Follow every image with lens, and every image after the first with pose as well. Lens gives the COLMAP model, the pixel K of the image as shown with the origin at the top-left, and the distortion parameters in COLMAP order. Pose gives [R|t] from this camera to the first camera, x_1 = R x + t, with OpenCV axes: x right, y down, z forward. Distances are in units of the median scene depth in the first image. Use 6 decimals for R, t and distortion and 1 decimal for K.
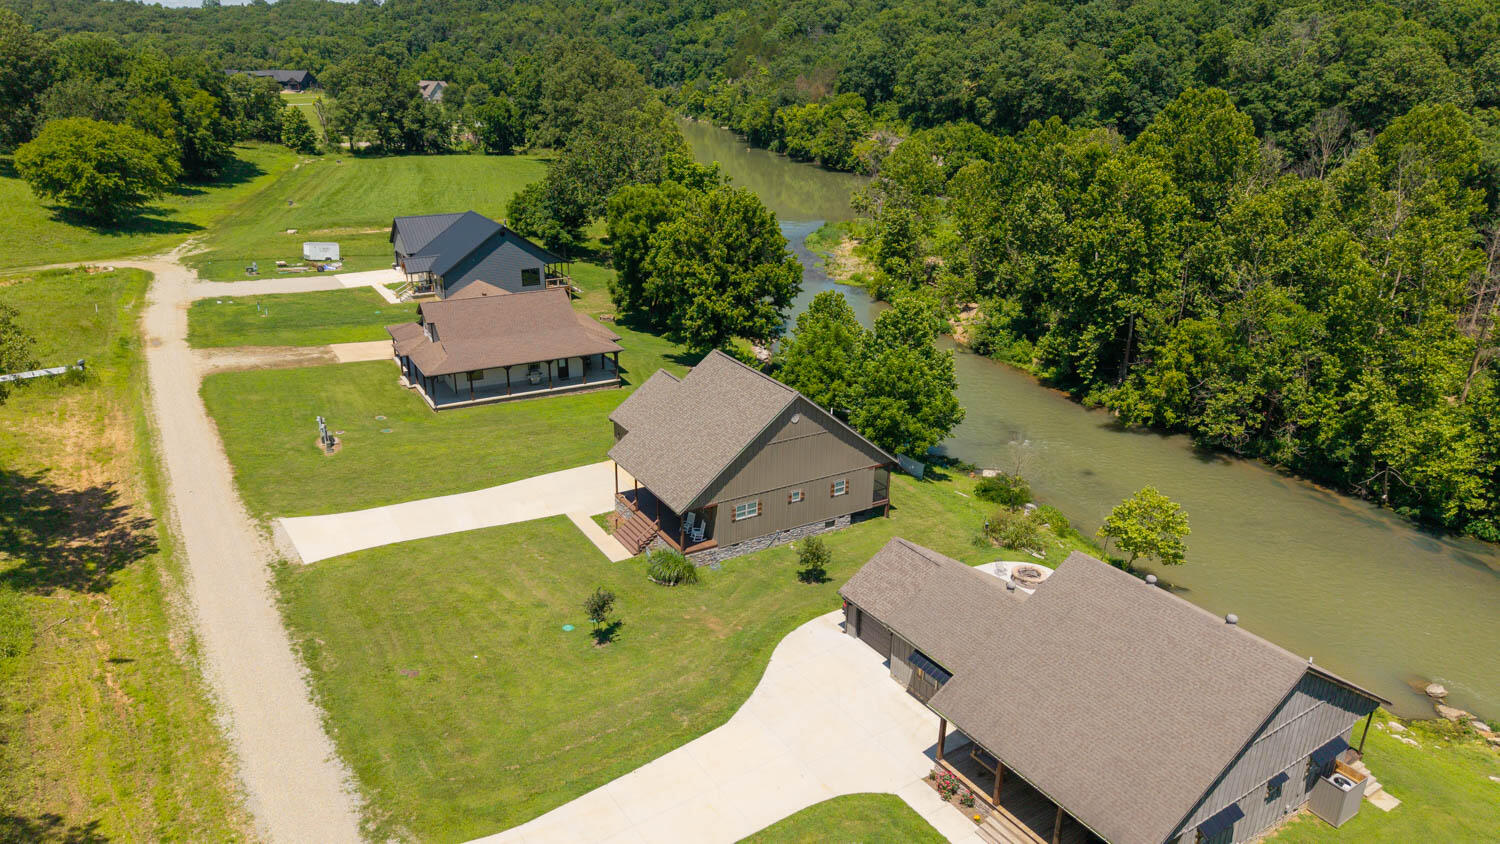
lens RADIAL K [[1027.1, 0, 754.9], [0, 1027.1, 391.7], [0, 0, 1]] dist [0.017768, -0.007616]
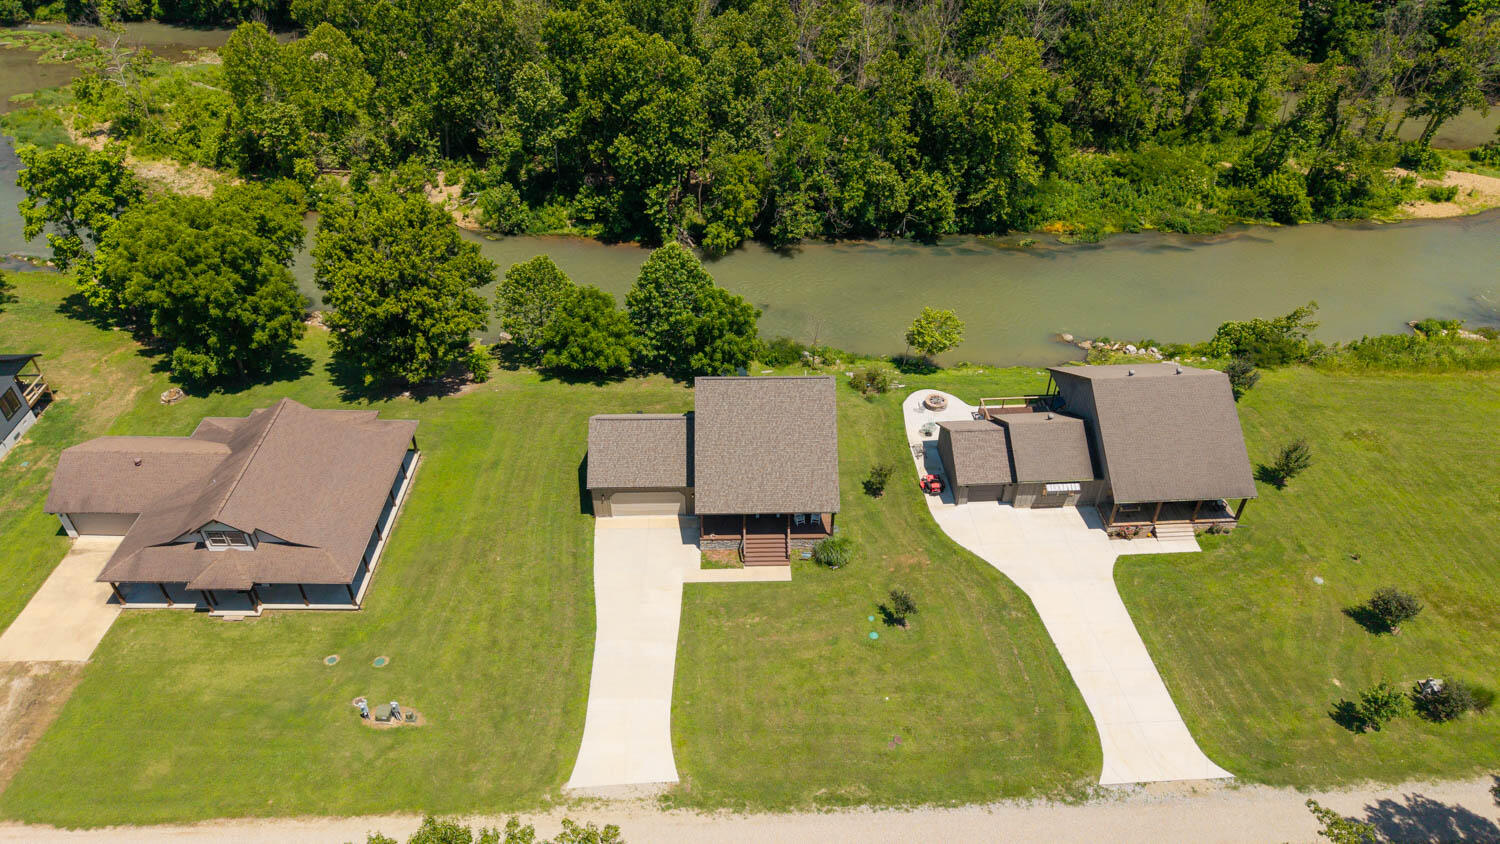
lens RADIAL K [[999.6, 0, 756.5], [0, 999.6, 422.5], [0, 0, 1]] dist [0.034220, -0.030970]
pose [[0.495509, -0.549080, 0.673039, -0.578417], [0.281686, 0.834556, 0.473465, -0.376010], [-0.821659, -0.045020, 0.568199, 0.269459]]
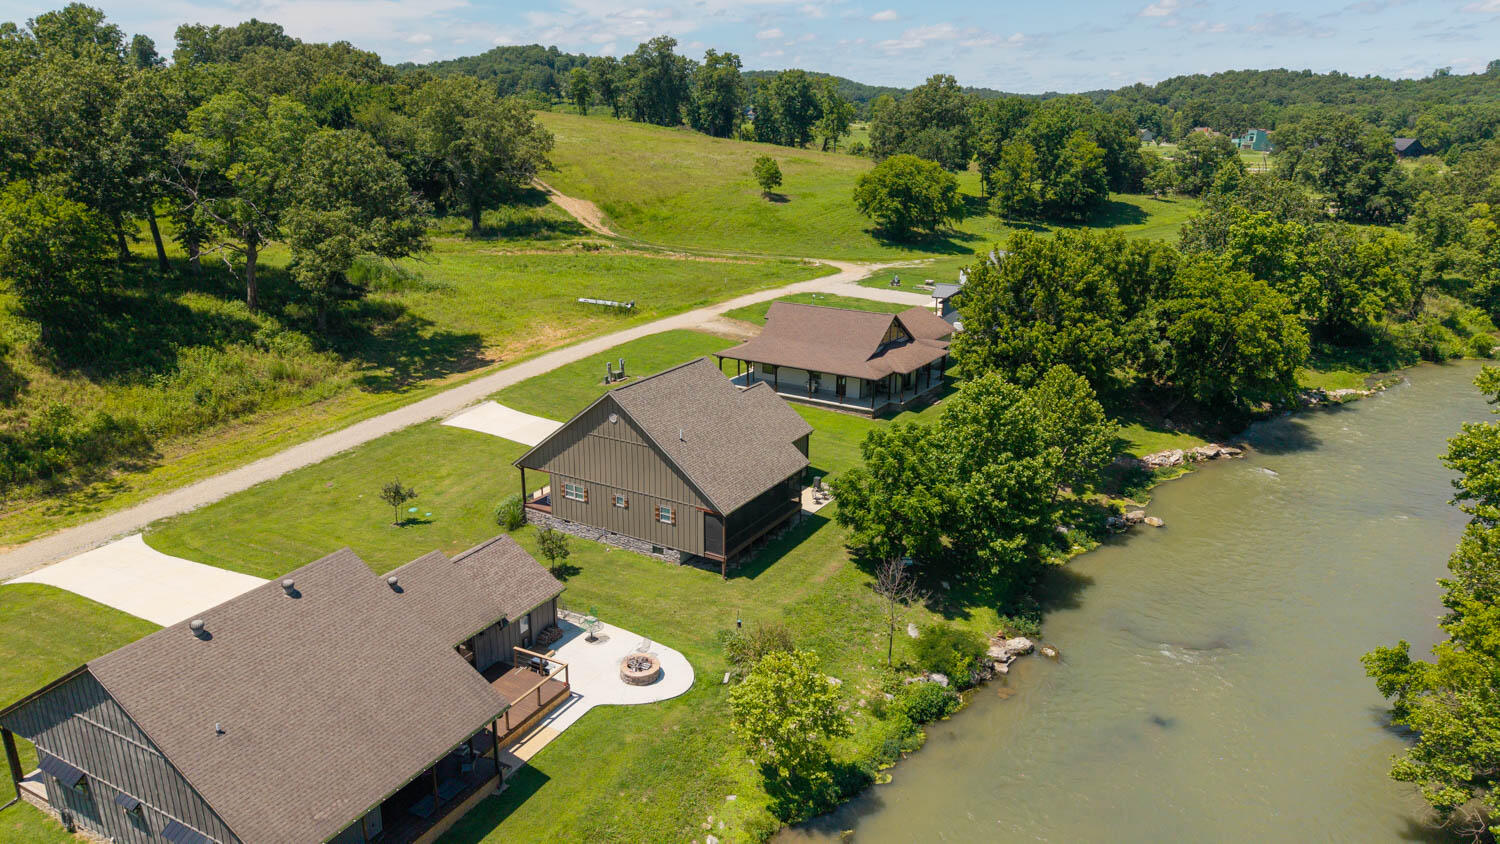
lens RADIAL K [[1019.9, 0, 750.0], [0, 1019.9, 422.0], [0, 0, 1]] dist [-0.001655, 0.002286]
pose [[0.461649, 0.250935, -0.850830, 0.642656], [-0.286076, 0.950023, 0.124969, -0.089418], [0.839667, 0.185710, 0.510364, 0.428317]]
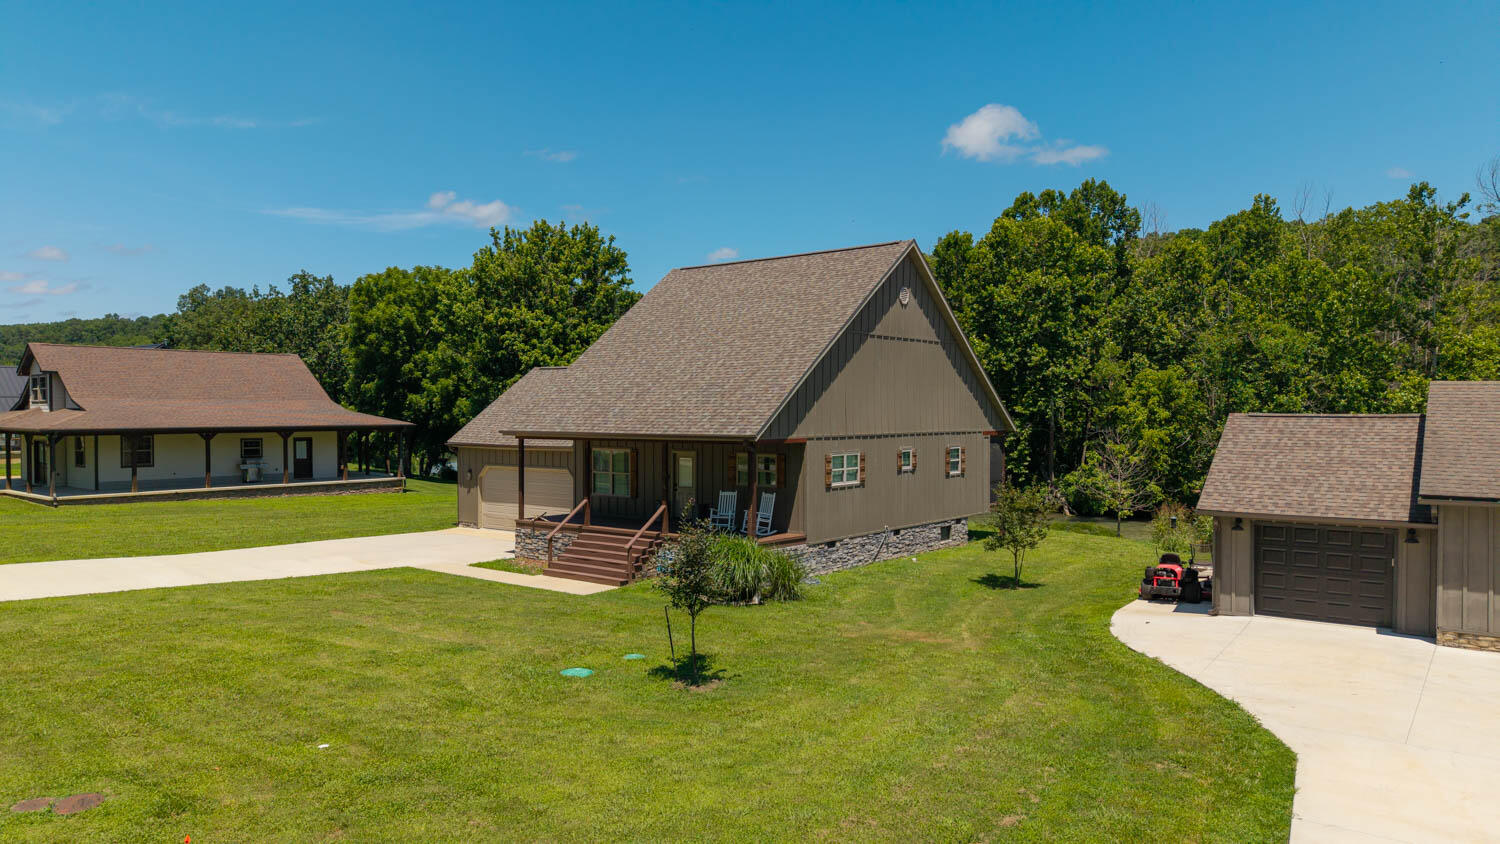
lens RADIAL K [[999.6, 0, 756.5], [0, 999.6, 422.5], [0, 0, 1]] dist [0.034220, -0.030970]
pose [[0.936376, -0.020043, 0.350426, -0.149453], [0.127270, 0.949814, -0.285753, 0.157221], [-0.327112, 0.312171, 0.891934, 0.405885]]
